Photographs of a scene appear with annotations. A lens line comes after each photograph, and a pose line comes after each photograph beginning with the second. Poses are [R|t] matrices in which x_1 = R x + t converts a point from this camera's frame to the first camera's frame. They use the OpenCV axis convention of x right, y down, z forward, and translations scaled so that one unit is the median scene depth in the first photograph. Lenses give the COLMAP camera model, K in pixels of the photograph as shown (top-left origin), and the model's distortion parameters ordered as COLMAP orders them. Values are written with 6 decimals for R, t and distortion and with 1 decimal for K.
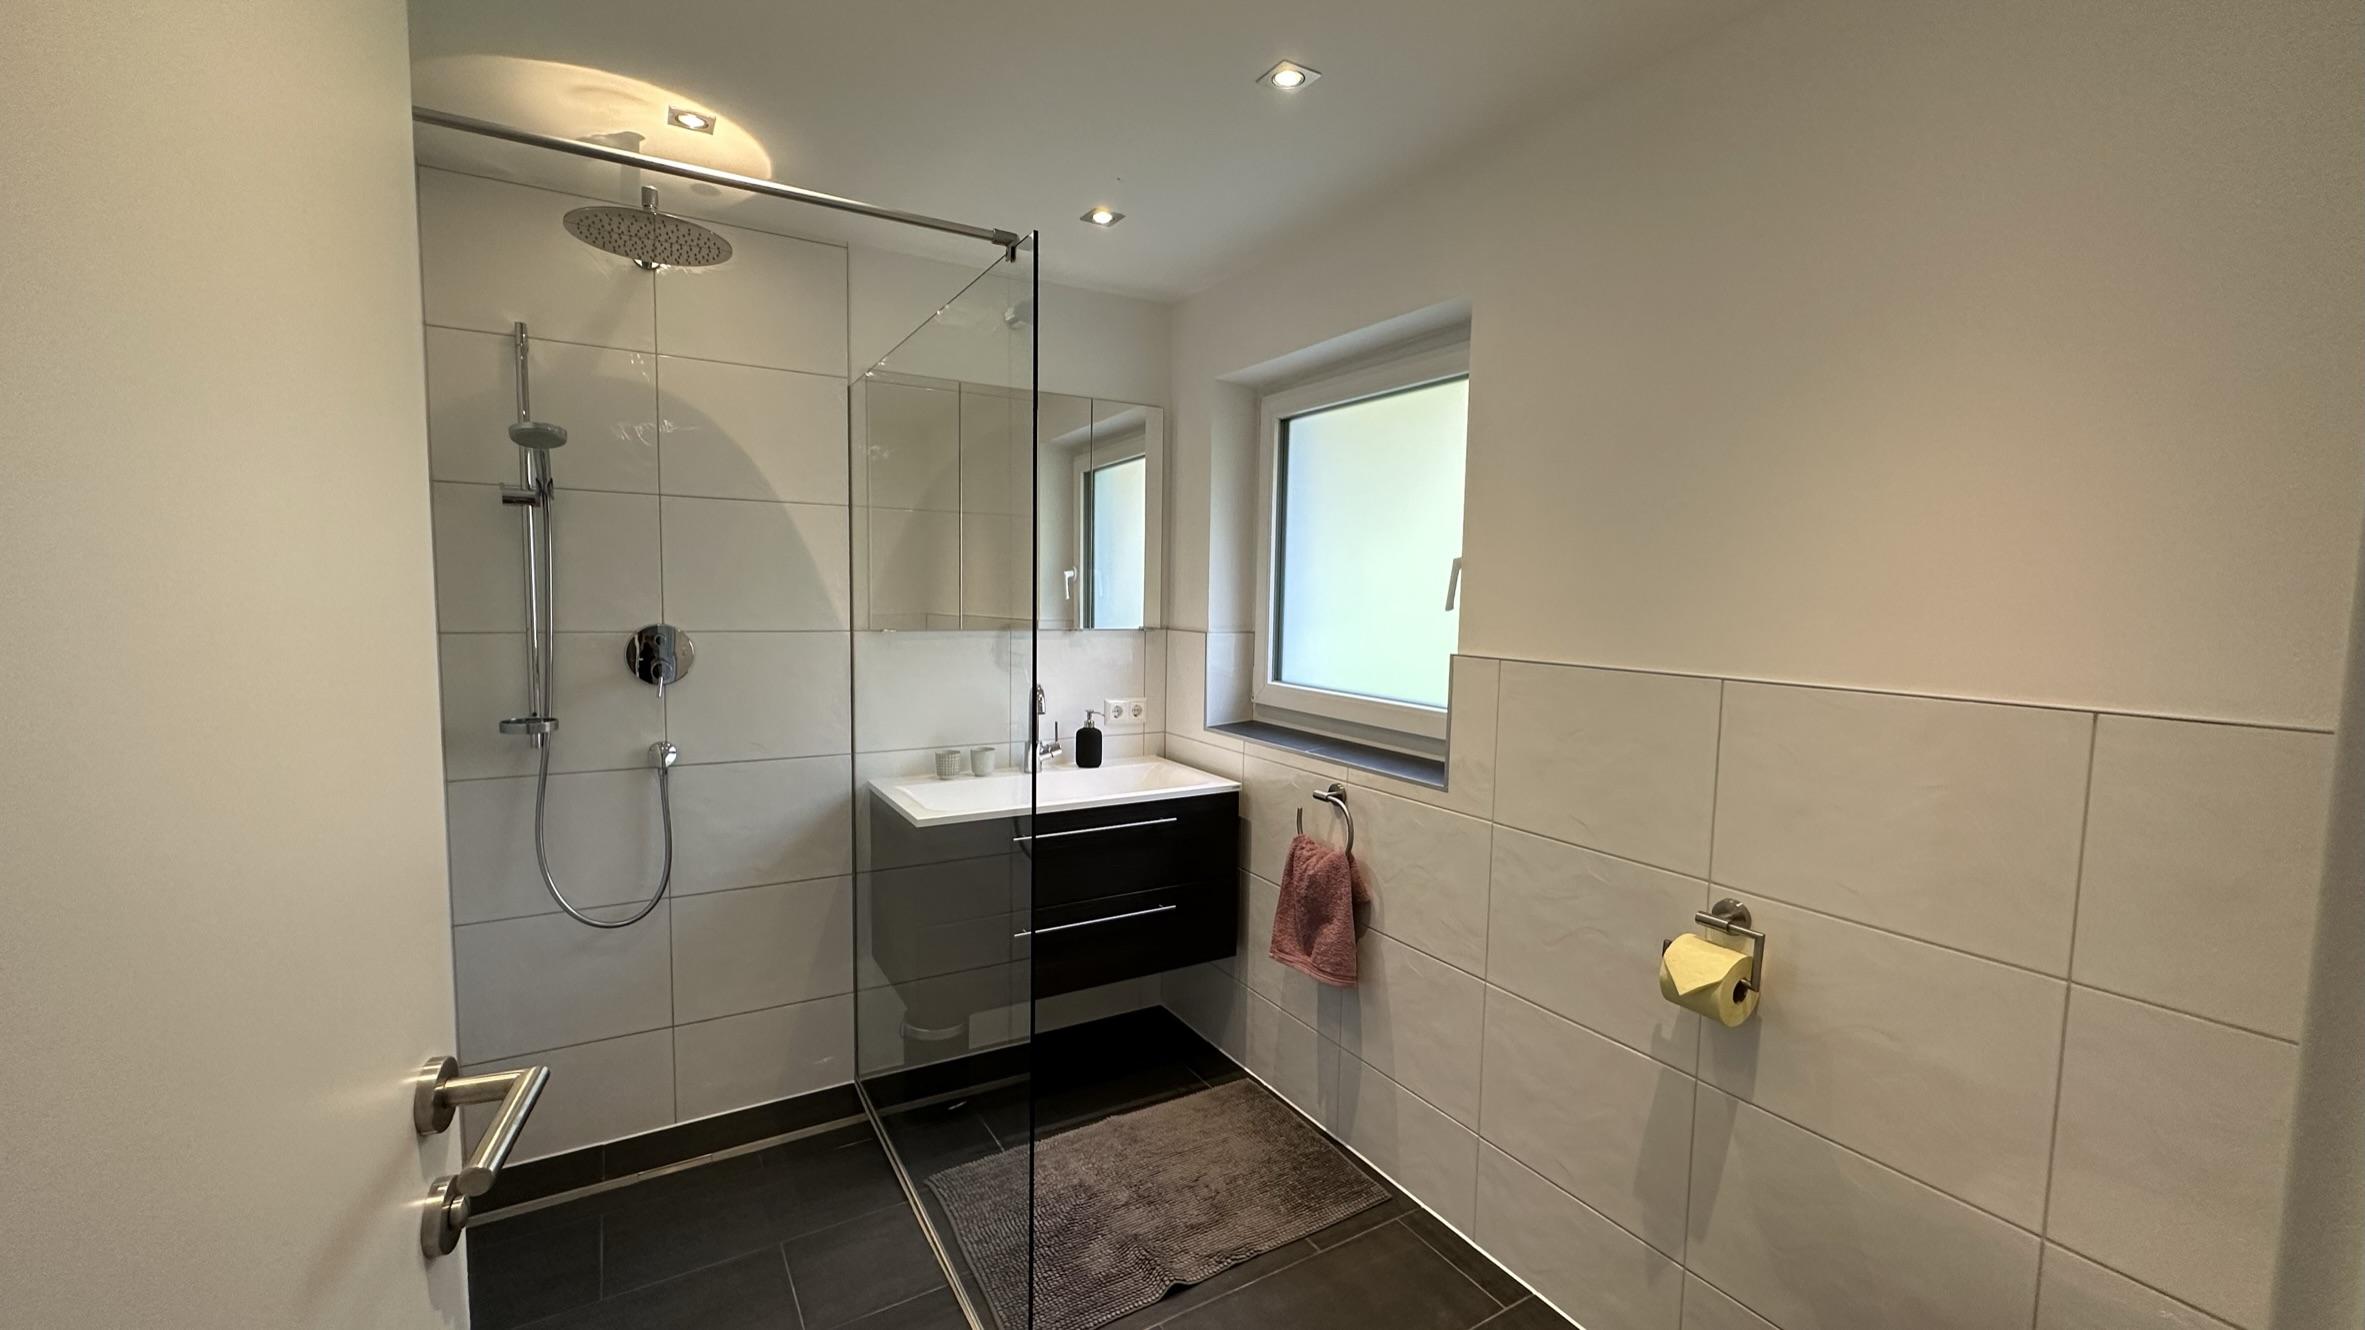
lens RADIAL K [[941.7, 0, 1178.0], [0, 941.7, 671.3], [0, 0, 1]] dist [-0.002165, 0.000661]
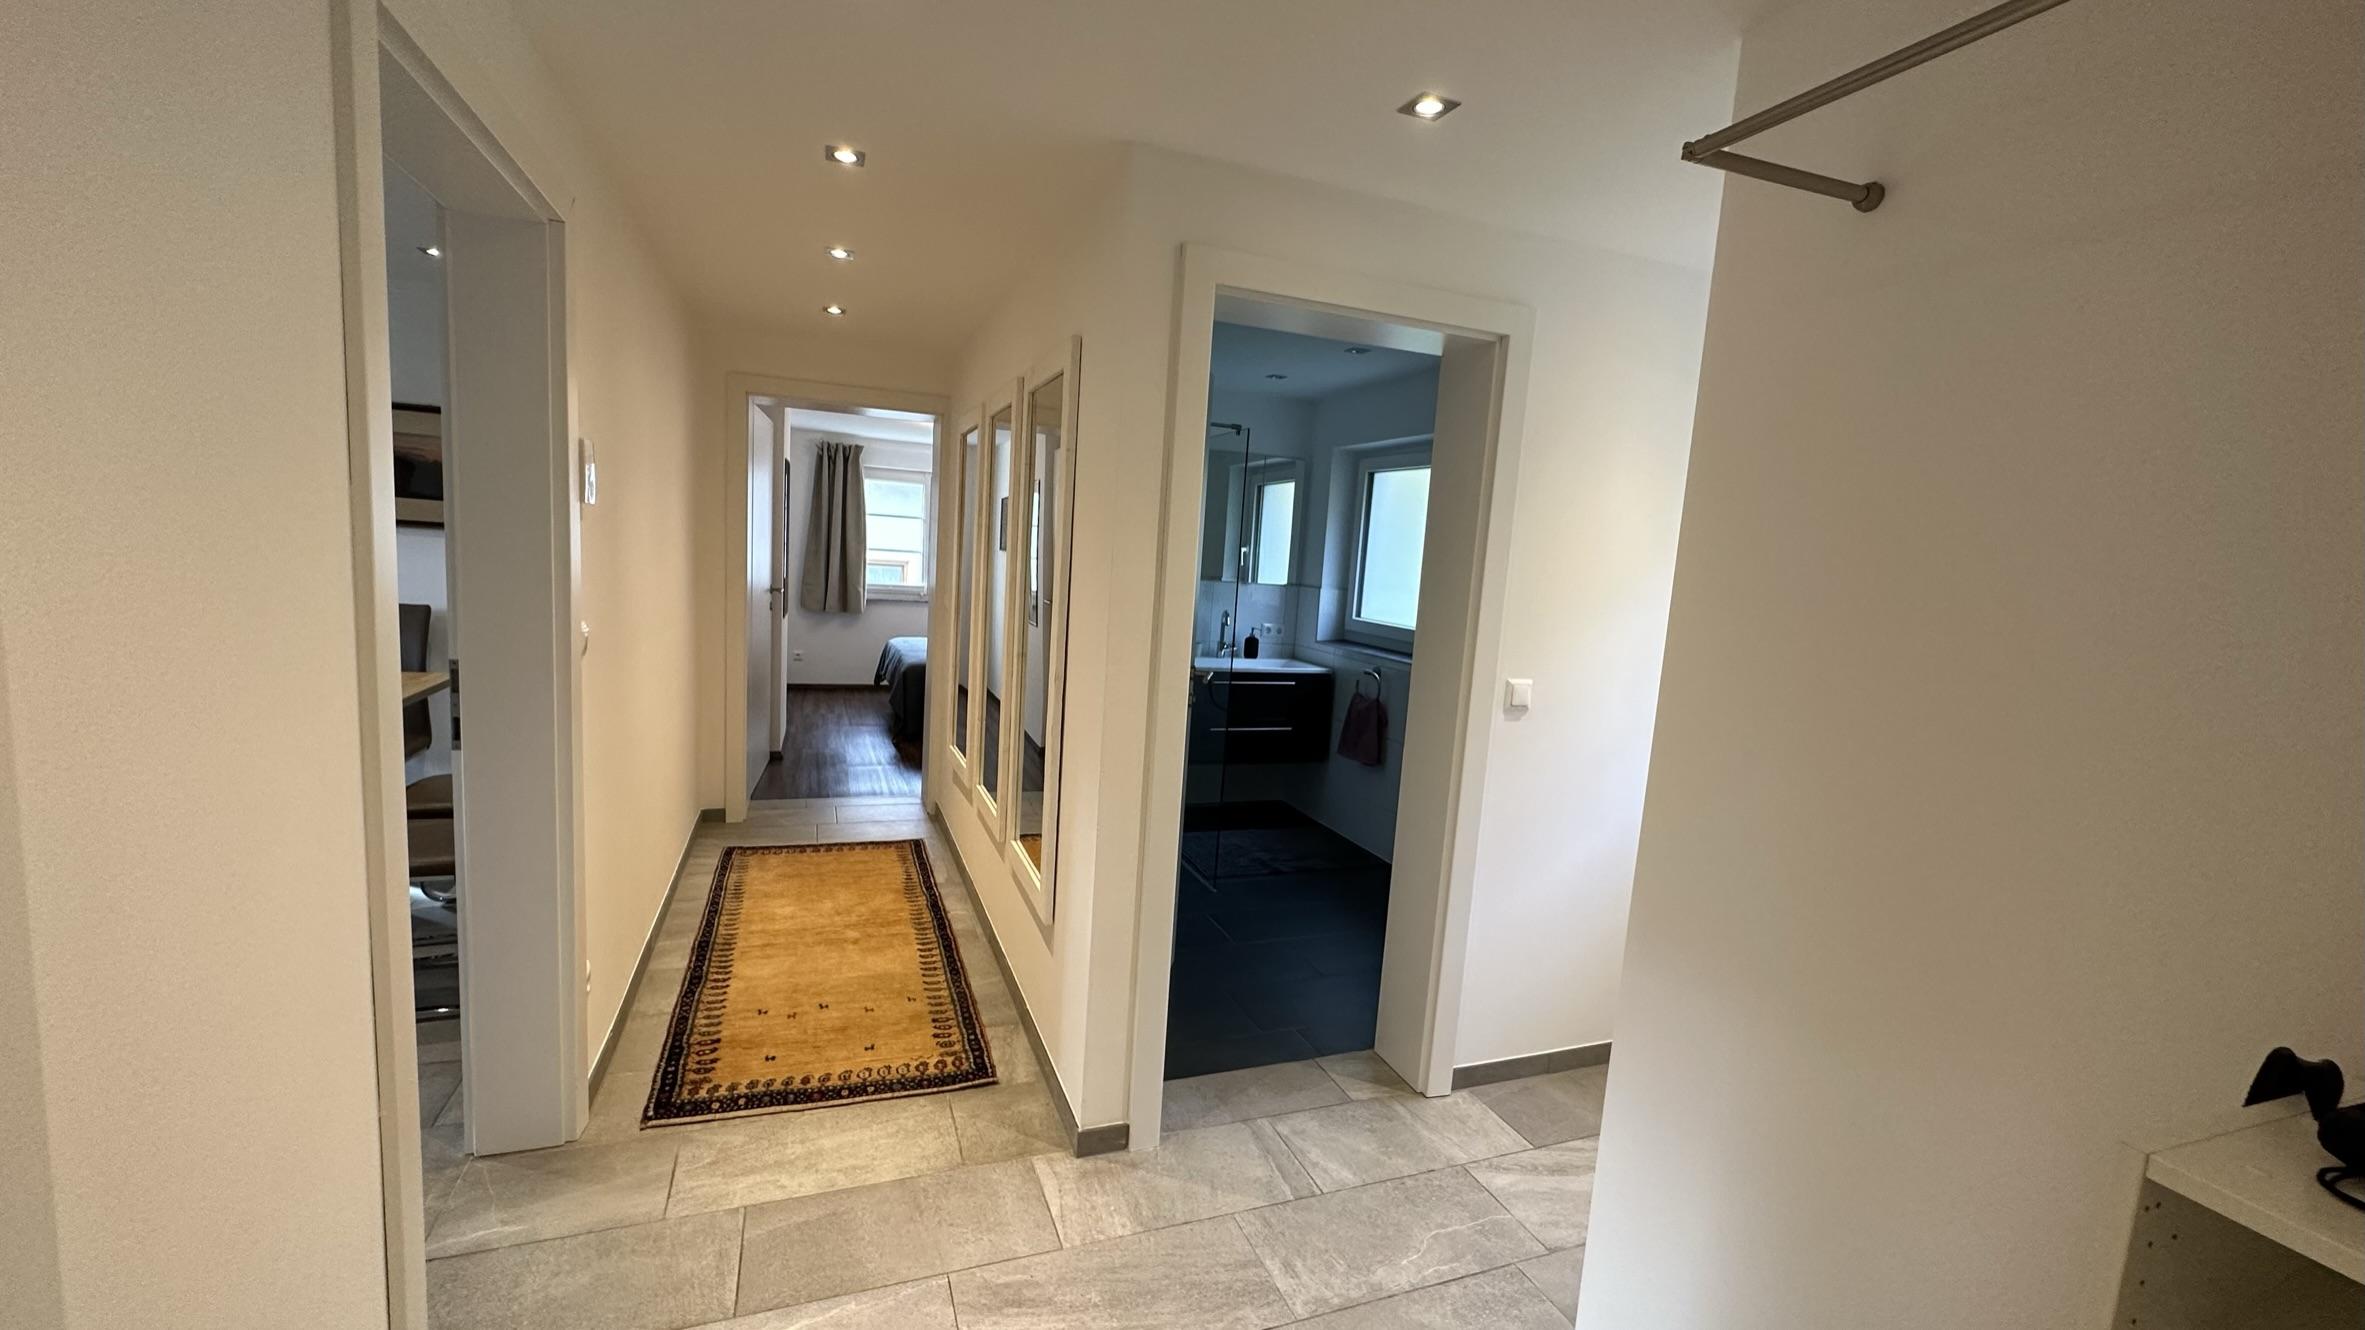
lens RADIAL K [[941.7, 0, 1178.0], [0, 941.7, 671.3], [0, 0, 1]] dist [-0.002165, 0.000661]
pose [[0.985617, 0.064024, -0.156394, 0.054331], [-0.056914, 0.997150, 0.049529, 0.044460], [0.159120, -0.039916, 0.986452, -0.831916]]
